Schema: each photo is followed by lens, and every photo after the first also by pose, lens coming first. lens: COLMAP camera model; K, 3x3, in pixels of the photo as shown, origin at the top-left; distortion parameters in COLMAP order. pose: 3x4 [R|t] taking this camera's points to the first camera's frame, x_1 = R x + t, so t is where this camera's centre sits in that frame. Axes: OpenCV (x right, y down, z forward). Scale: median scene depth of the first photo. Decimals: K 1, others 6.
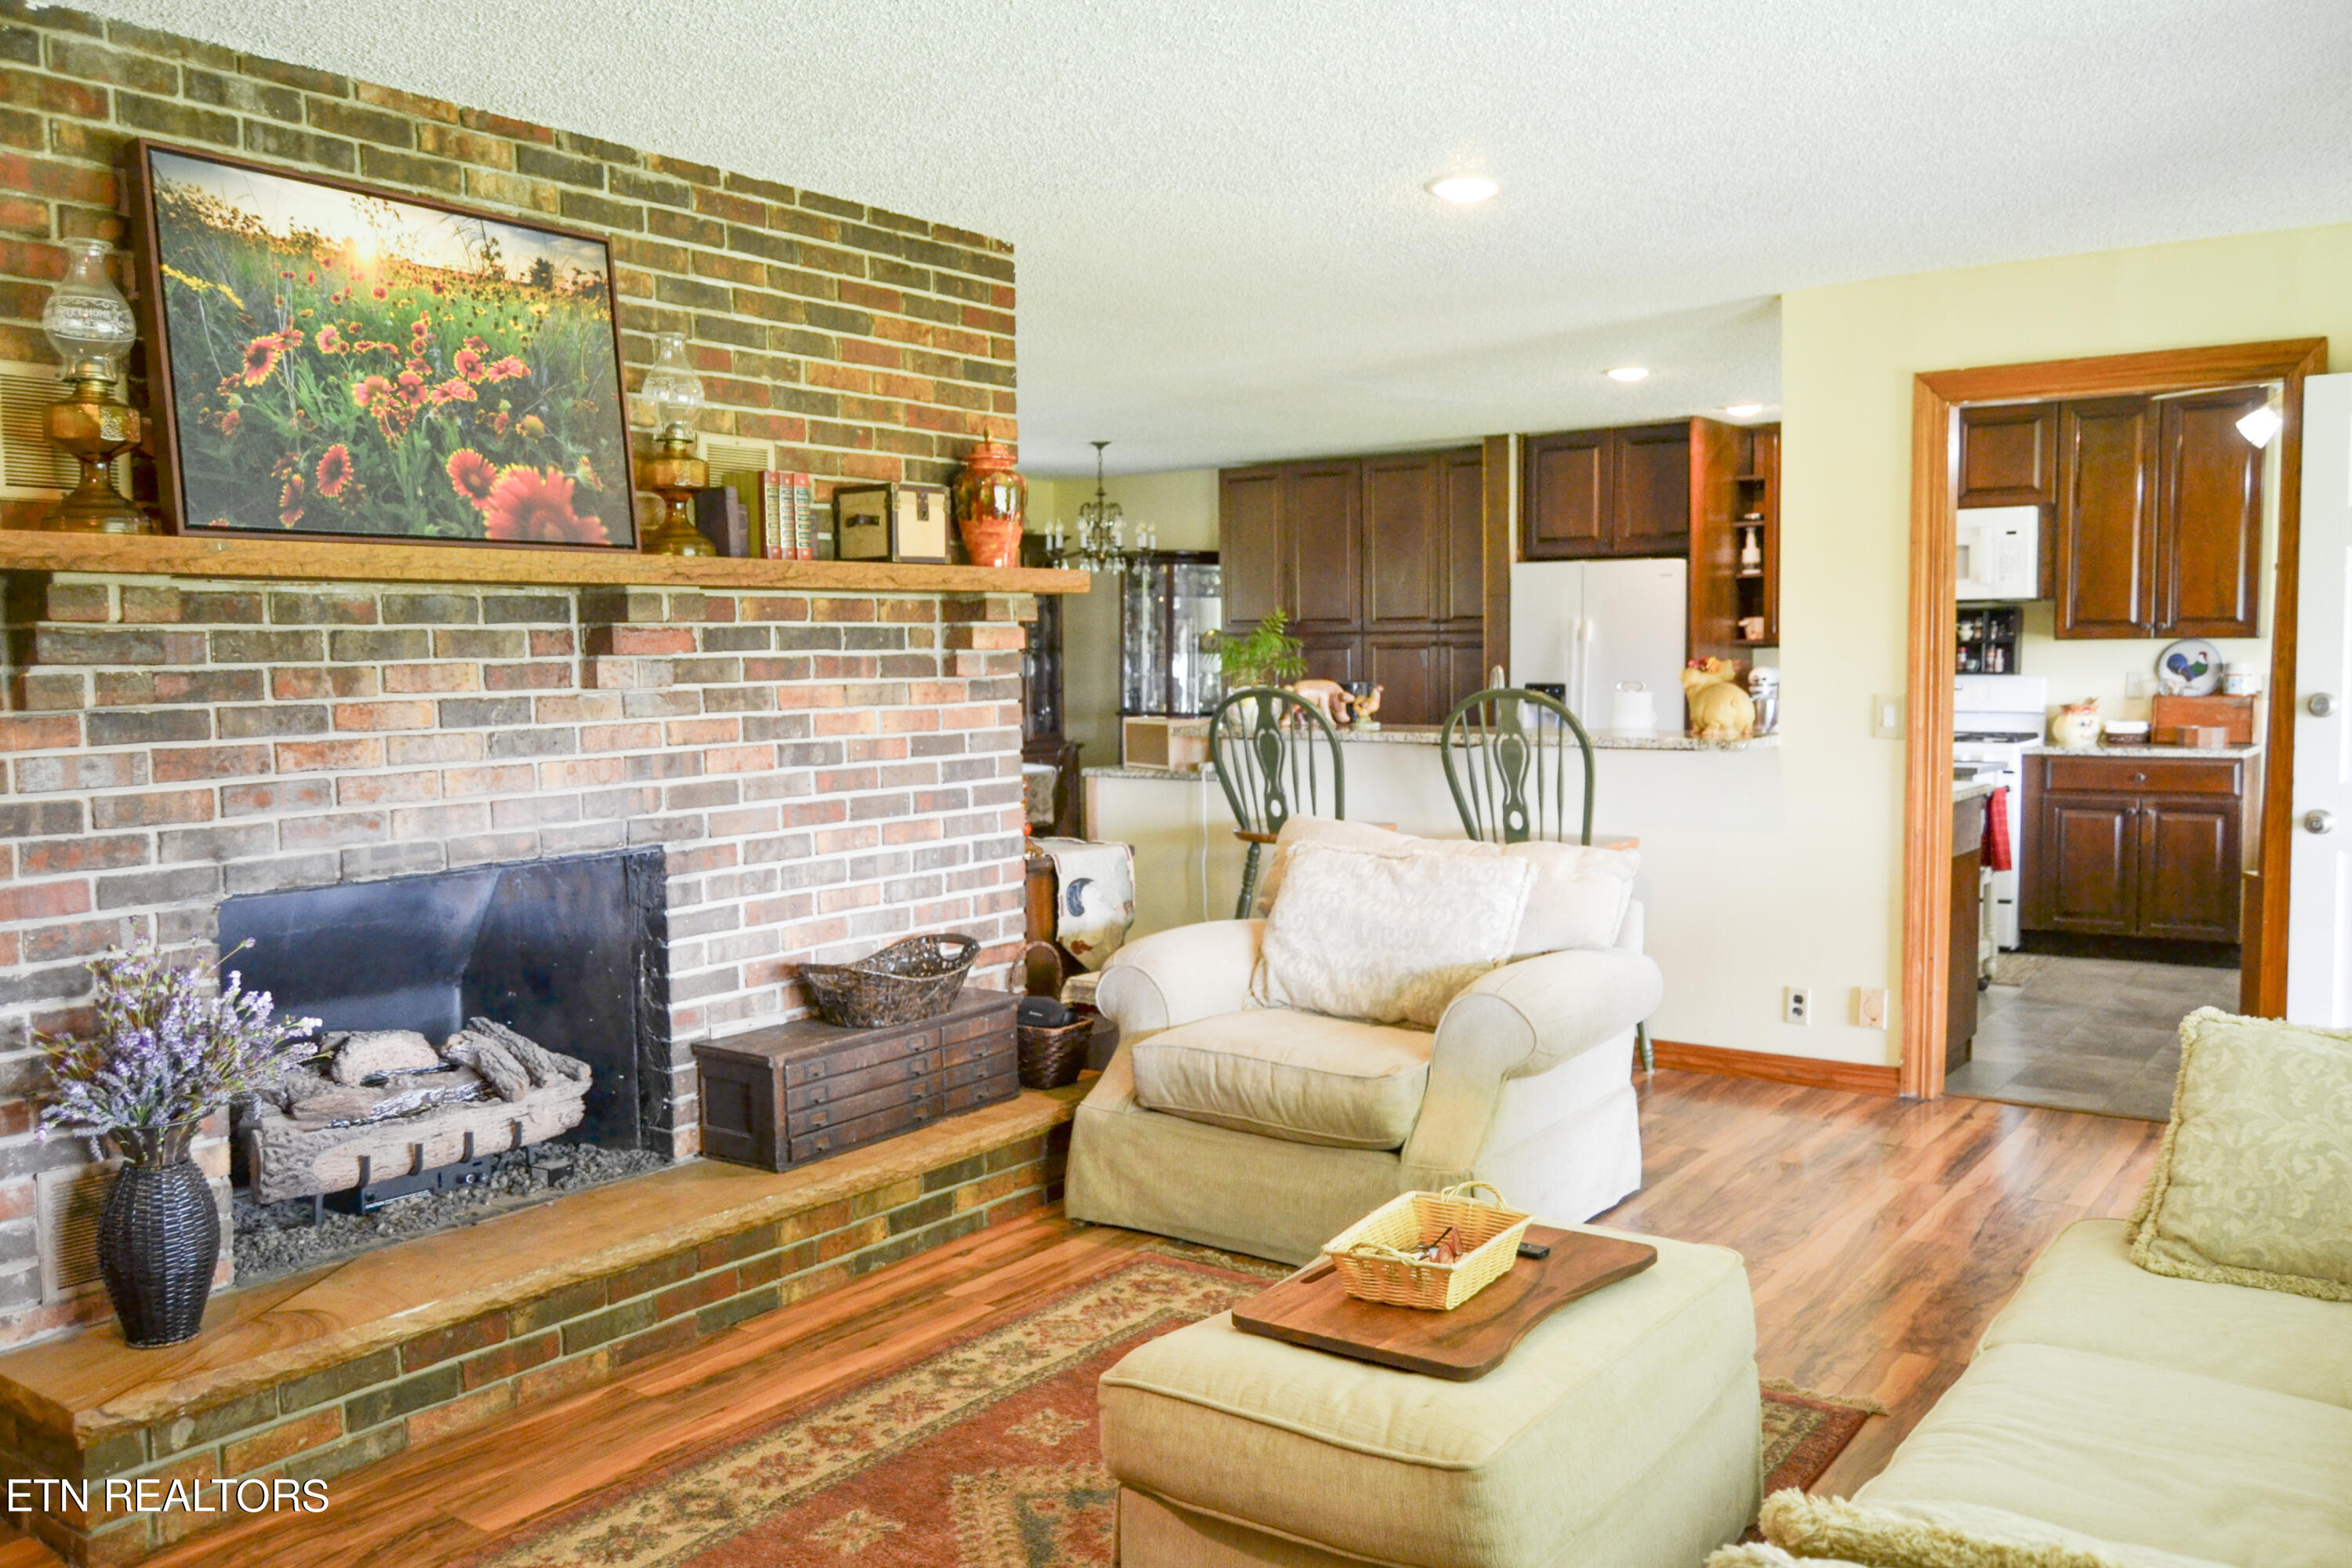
lens RADIAL K [[1907.3, 0, 1183.8], [0, 1907.3, 781.0], [0, 0, 1]] dist [-0.004322, -0.000581]
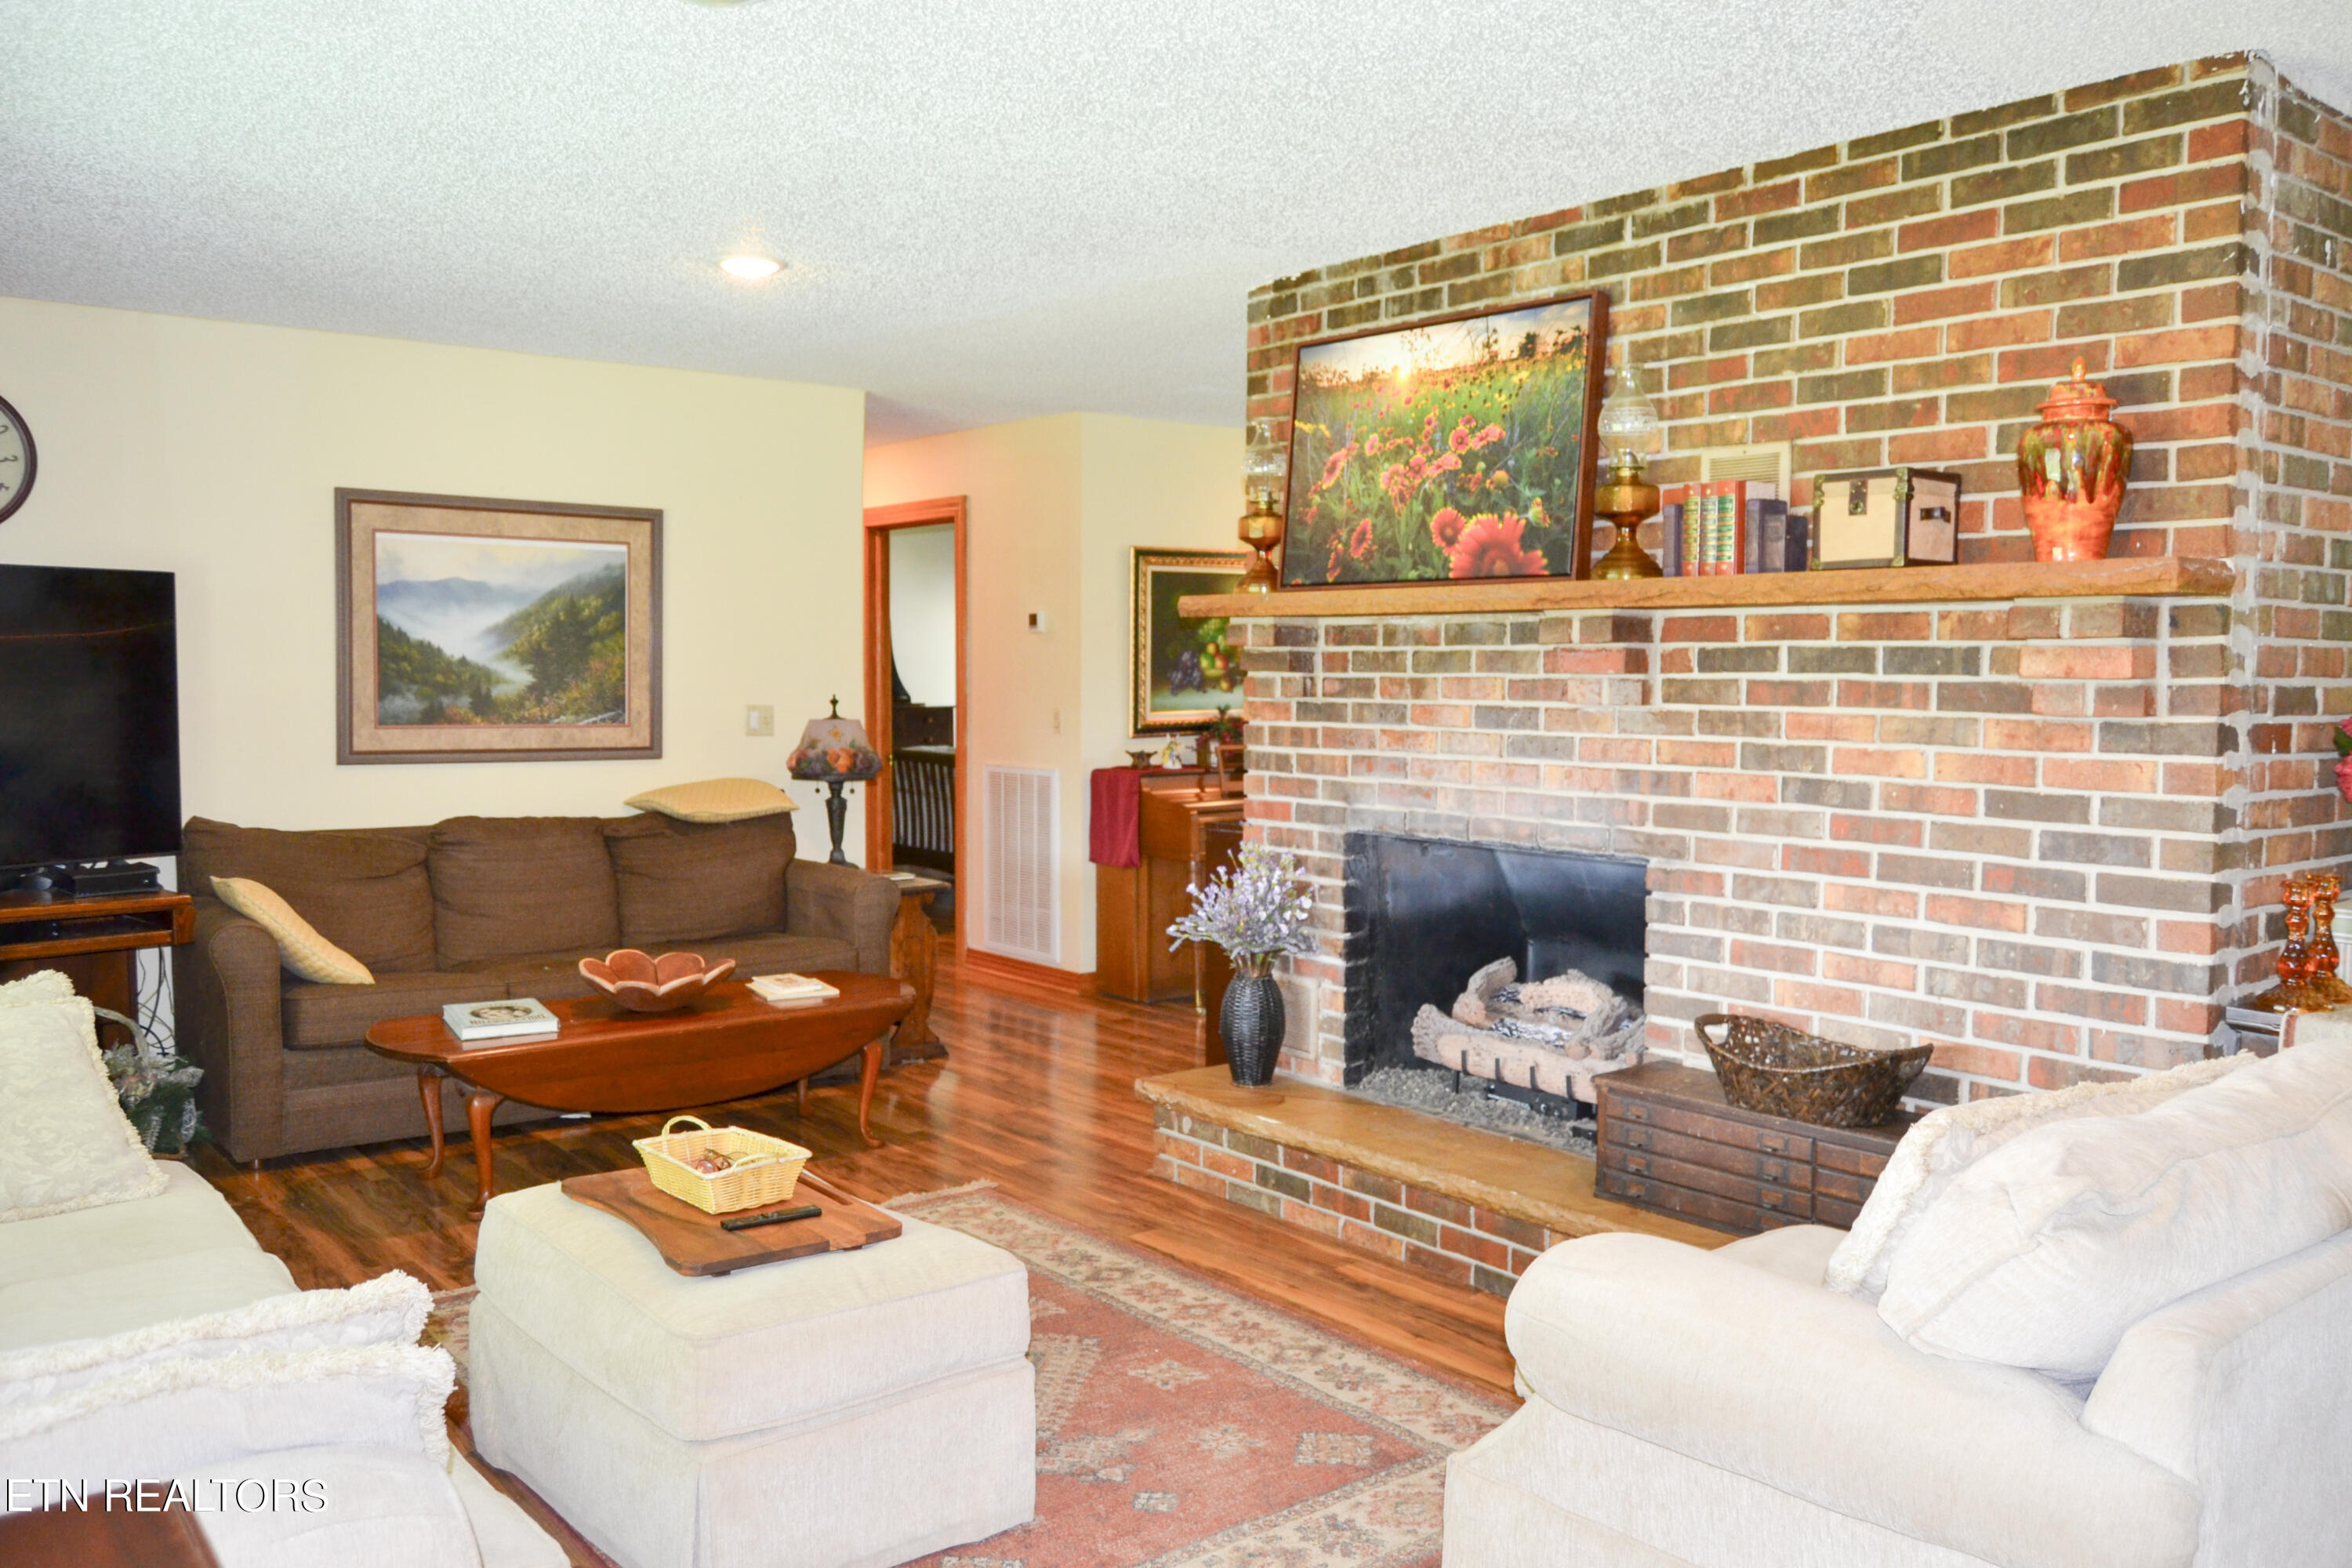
lens RADIAL K [[1907.3, 0, 1183.8], [0, 1907.3, 781.0], [0, 0, 1]] dist [-0.004322, -0.000581]
pose [[-0.283891, 0.071368, -0.956197, 0.861408], [-0.069547, 0.993067, 0.094769, -0.097693], [0.956331, 0.093405, -0.276960, 1.151235]]
